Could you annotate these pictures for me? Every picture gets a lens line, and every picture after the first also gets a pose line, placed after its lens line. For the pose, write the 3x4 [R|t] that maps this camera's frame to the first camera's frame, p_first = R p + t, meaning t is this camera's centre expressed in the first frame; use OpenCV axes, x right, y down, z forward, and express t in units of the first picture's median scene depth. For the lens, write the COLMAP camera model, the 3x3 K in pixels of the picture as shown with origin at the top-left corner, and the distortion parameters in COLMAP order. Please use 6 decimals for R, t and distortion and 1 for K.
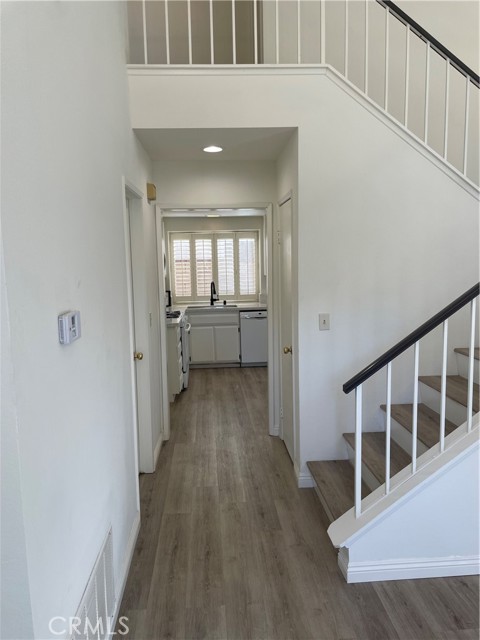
lens RADIAL K [[495.0, 0, 238.6], [0, 495.0, 321.2], [0, 0, 1]] dist [0.046884, -0.034108]
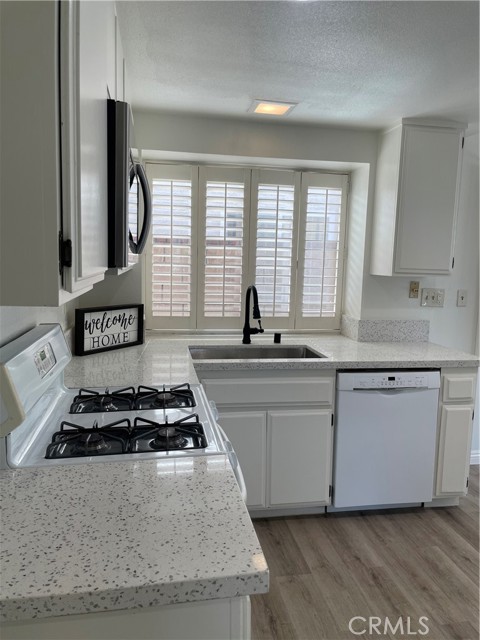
lens RADIAL K [[495.0, 0, 244.5], [0, 495.0, 322.1], [0, 0, 1]] dist [0.046884, -0.034108]
pose [[0.992242, 0.032838, 0.119903, -0.104234], [-0.034258, 0.999365, 0.009795, -0.053441], [-0.119505, -0.013827, 0.992737, 0.594945]]
